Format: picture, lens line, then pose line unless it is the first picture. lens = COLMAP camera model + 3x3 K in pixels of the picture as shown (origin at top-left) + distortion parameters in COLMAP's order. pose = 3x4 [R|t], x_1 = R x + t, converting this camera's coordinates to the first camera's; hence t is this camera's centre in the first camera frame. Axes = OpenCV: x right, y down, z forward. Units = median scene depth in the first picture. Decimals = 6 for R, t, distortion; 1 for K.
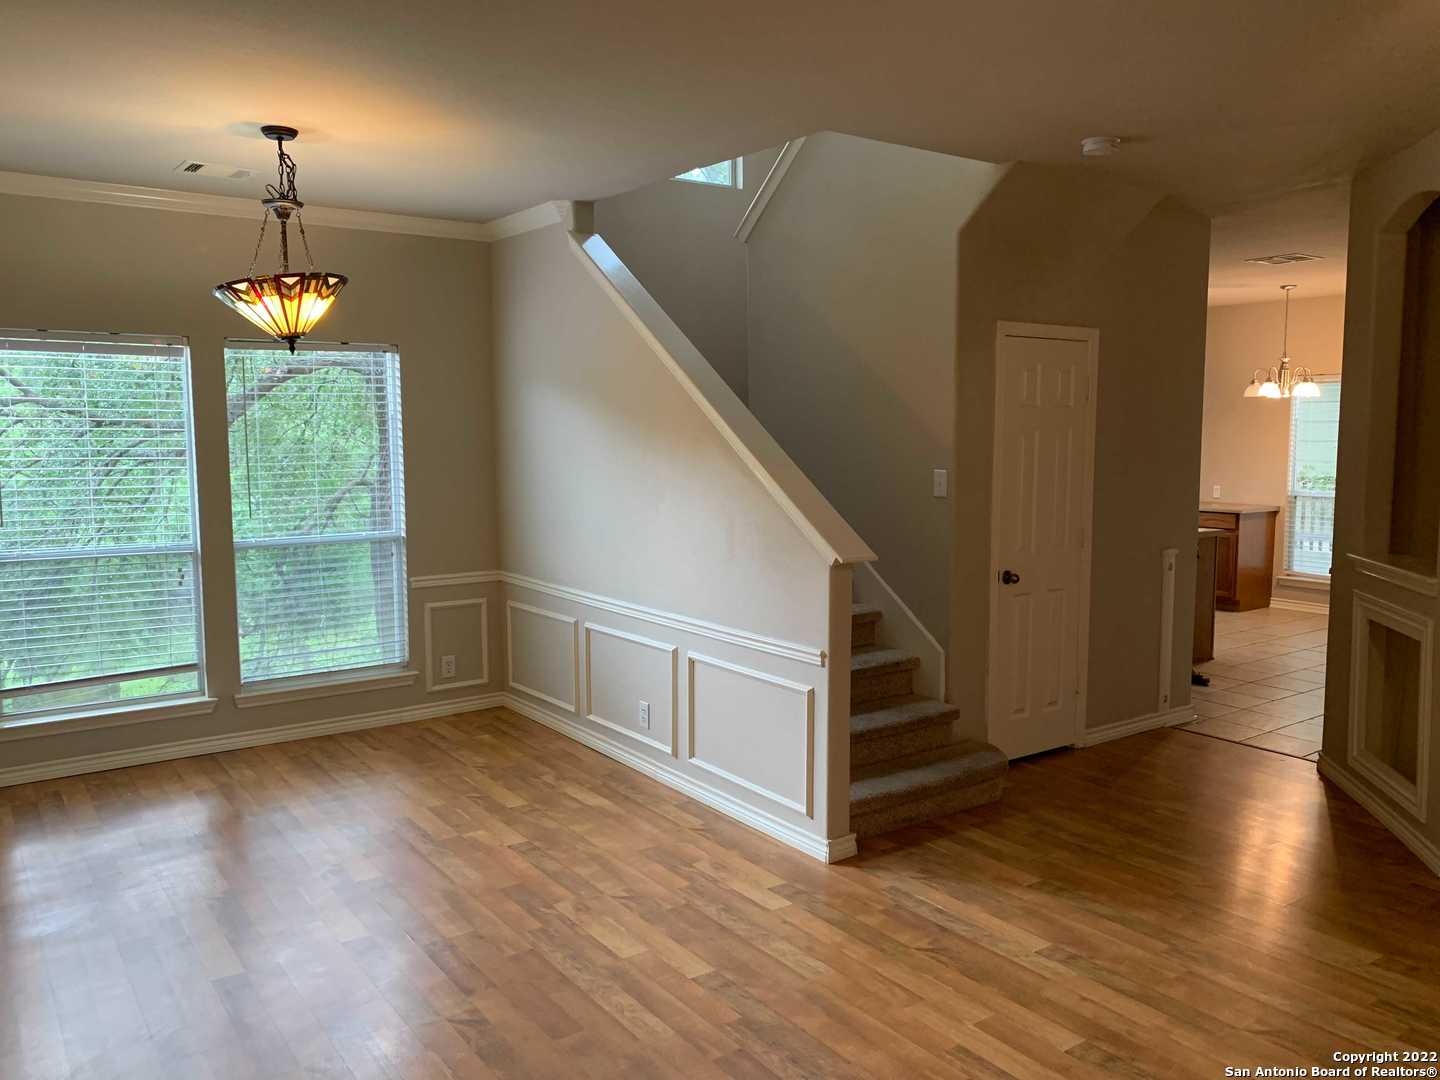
lens RADIAL K [[1110.3, 0, 732.4], [0, 1110.3, 537.9], [0, 0, 1]] dist [0.006049, -0.005637]
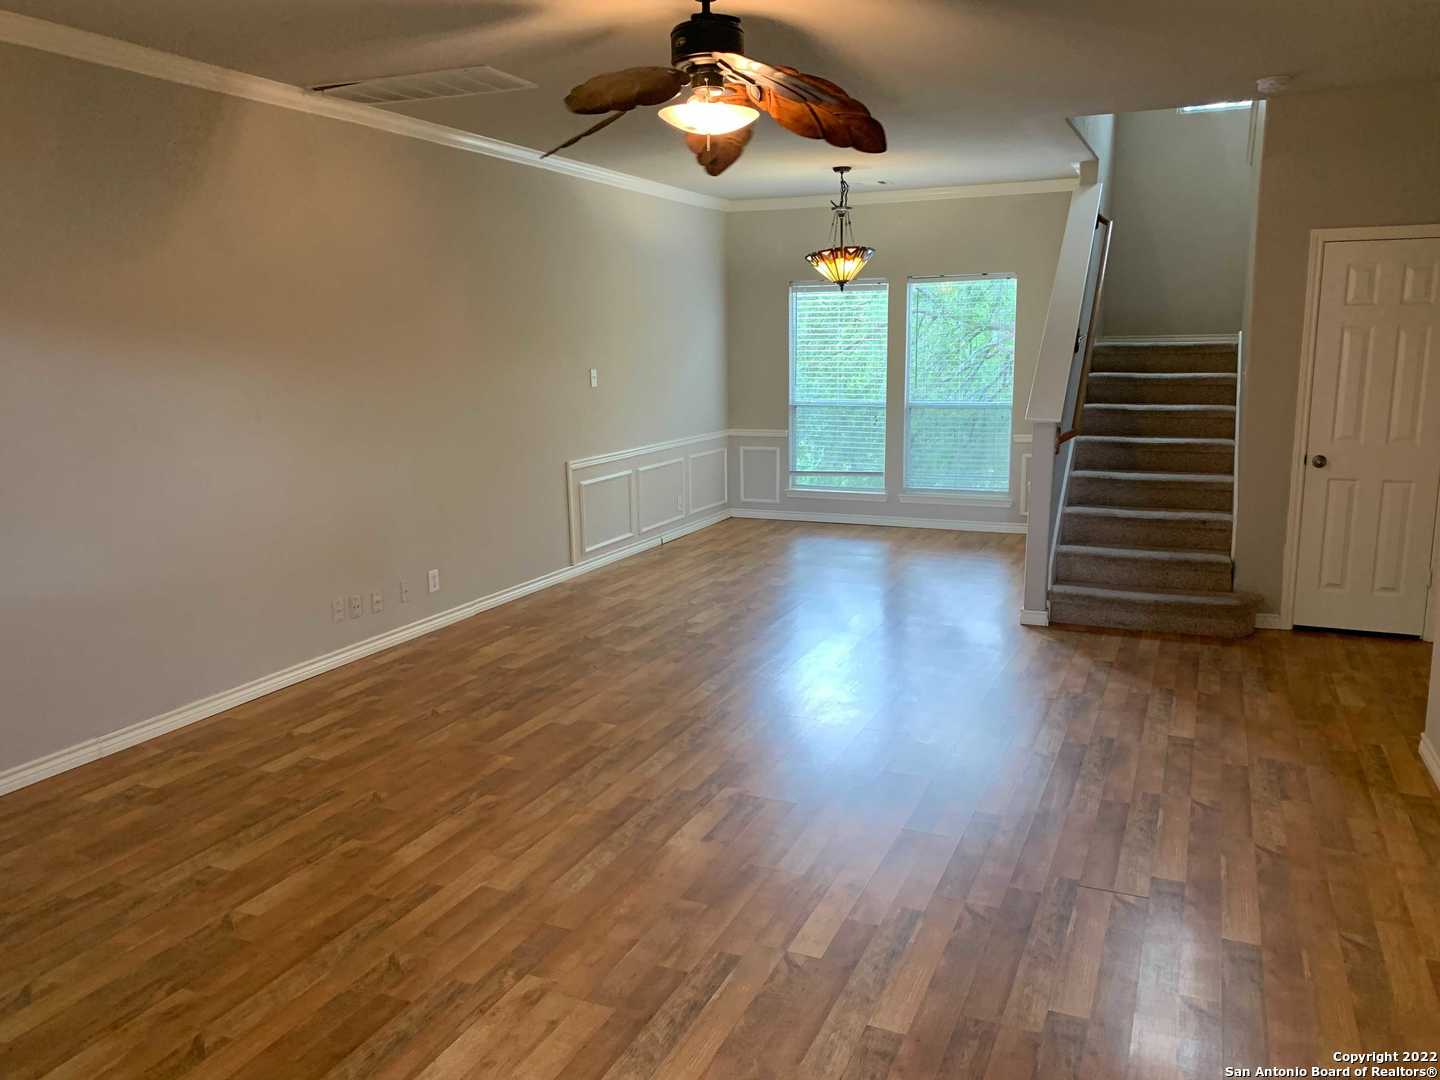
lens RADIAL K [[1110.3, 0, 720.9], [0, 1110.3, 553.3], [0, 0, 1]] dist [0.006049, -0.005637]
pose [[0.507628, 0.158841, -0.846808, 1.266214], [-0.071545, 0.987236, 0.142293, 0.015320], [0.858601, -0.011647, 0.512512, -0.129417]]
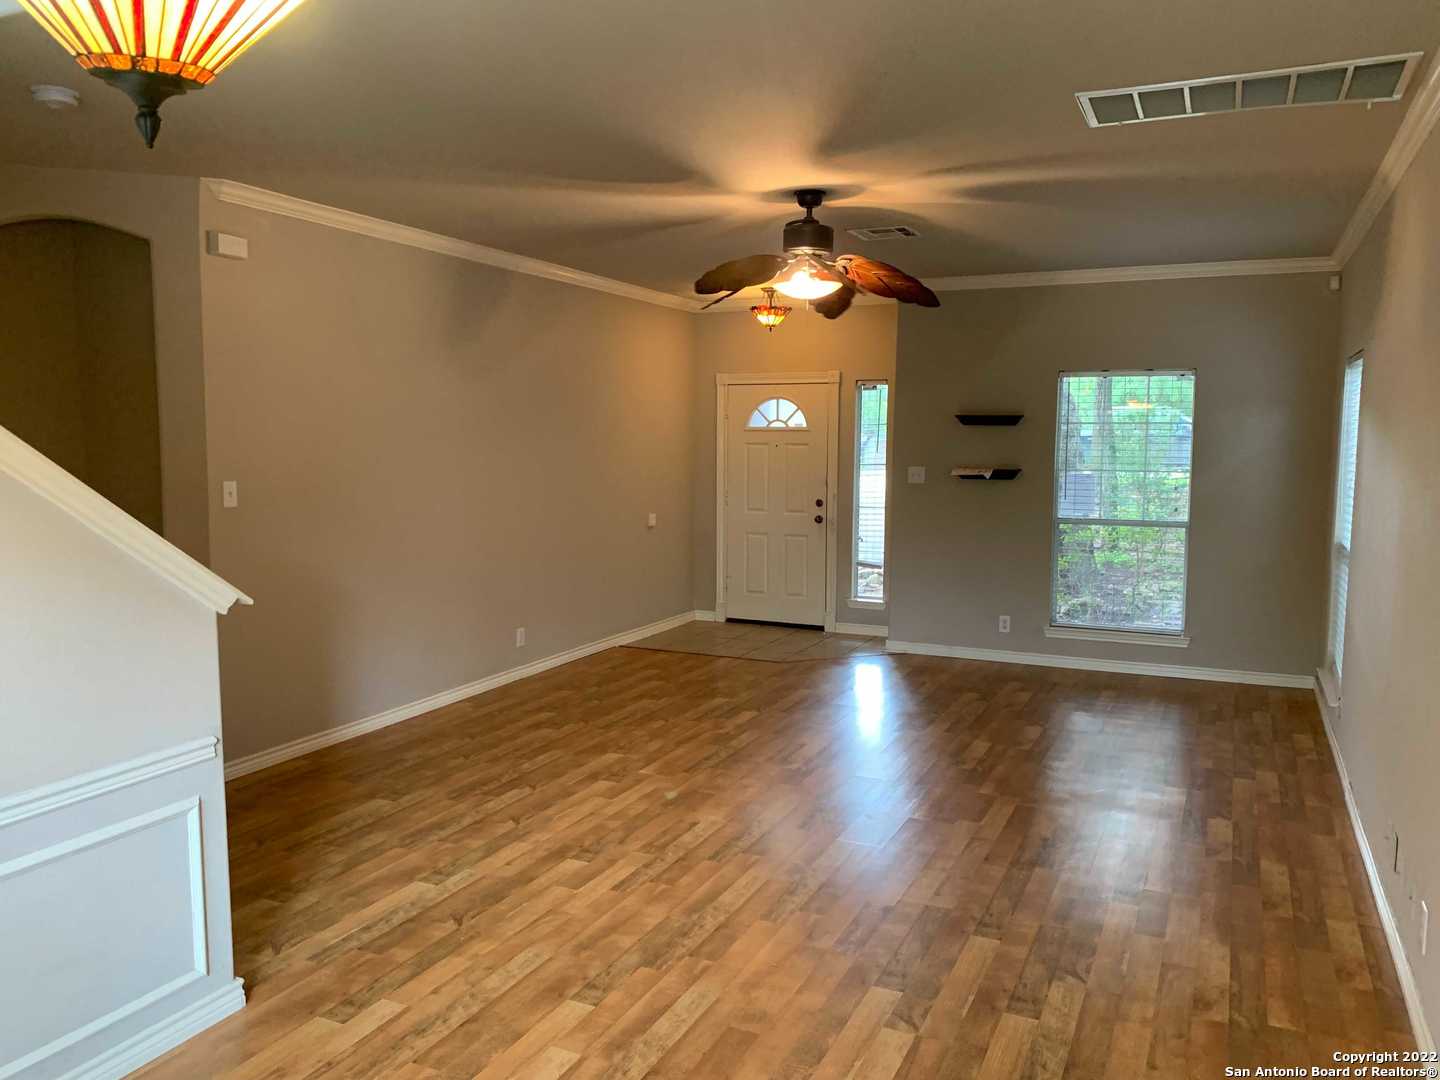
lens RADIAL K [[1110.3, 0, 727.1], [0, 1110.3, 542.1], [0, 0, 1]] dist [0.006049, -0.005637]
pose [[-0.494459, -0.088397, 0.864695, -0.787550], [0.075853, 0.986632, 0.144237, -0.115504], [-0.865885, 0.136909, -0.481143, 1.156688]]
